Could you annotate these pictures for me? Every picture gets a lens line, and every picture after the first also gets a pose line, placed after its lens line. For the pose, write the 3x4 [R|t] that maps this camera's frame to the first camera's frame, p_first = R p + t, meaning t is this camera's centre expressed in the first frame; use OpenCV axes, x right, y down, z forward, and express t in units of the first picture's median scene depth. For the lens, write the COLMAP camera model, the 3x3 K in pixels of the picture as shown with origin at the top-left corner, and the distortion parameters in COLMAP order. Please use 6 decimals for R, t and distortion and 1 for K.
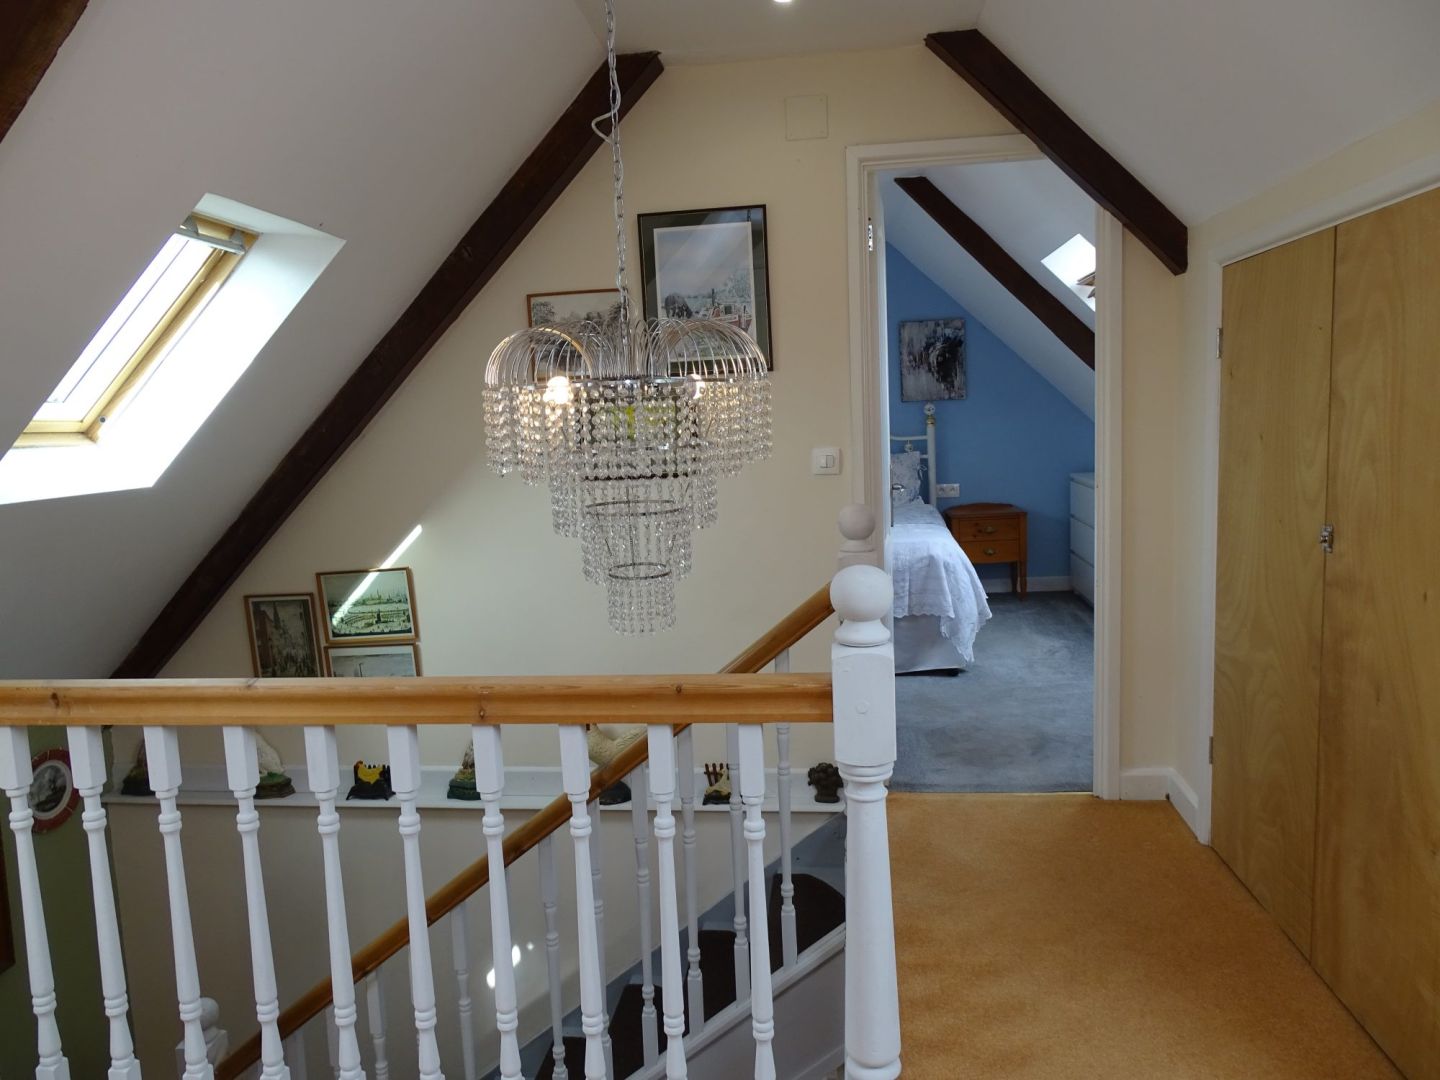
lens RADIAL K [[1029.5, 0, 720.2], [0, 1029.5, 541.6], [0, 0, 1]] dist [0.007397, 0.001177]
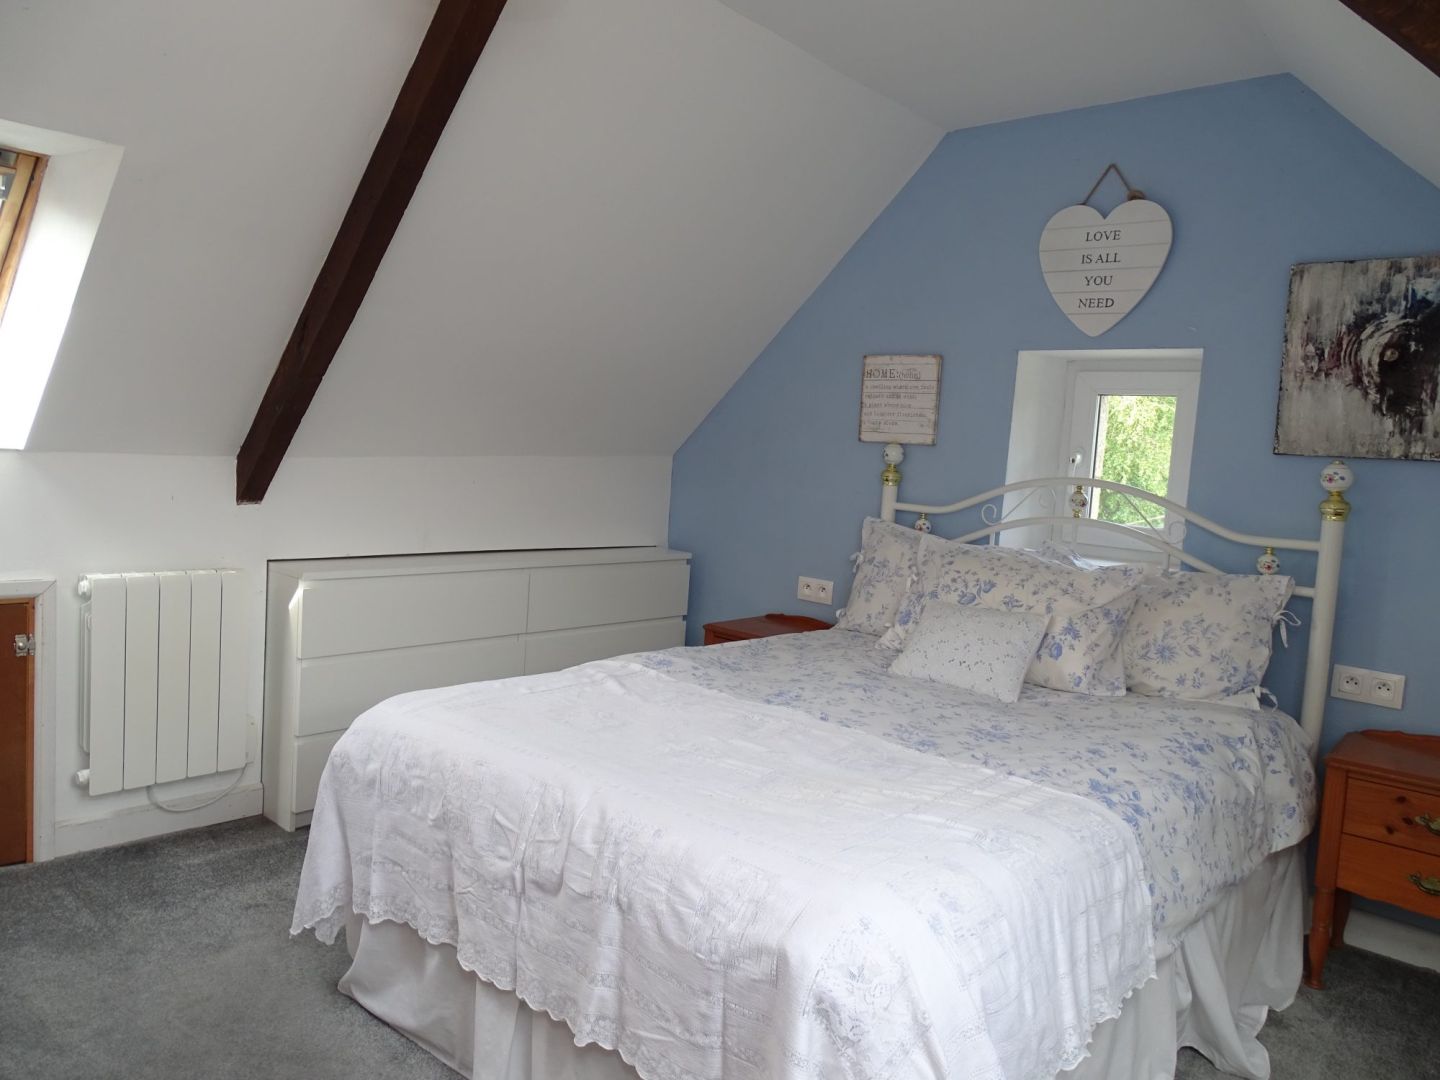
lens RADIAL K [[1029.5, 0, 718.6], [0, 1029.5, 537.5], [0, 0, 1]] dist [0.007397, 0.001177]
pose [[0.813008, 0.144080, -0.564145, 0.237433], [-0.166457, 0.985977, 0.011926, -0.070227], [0.557952, 0.084210, 0.825590, 0.534848]]
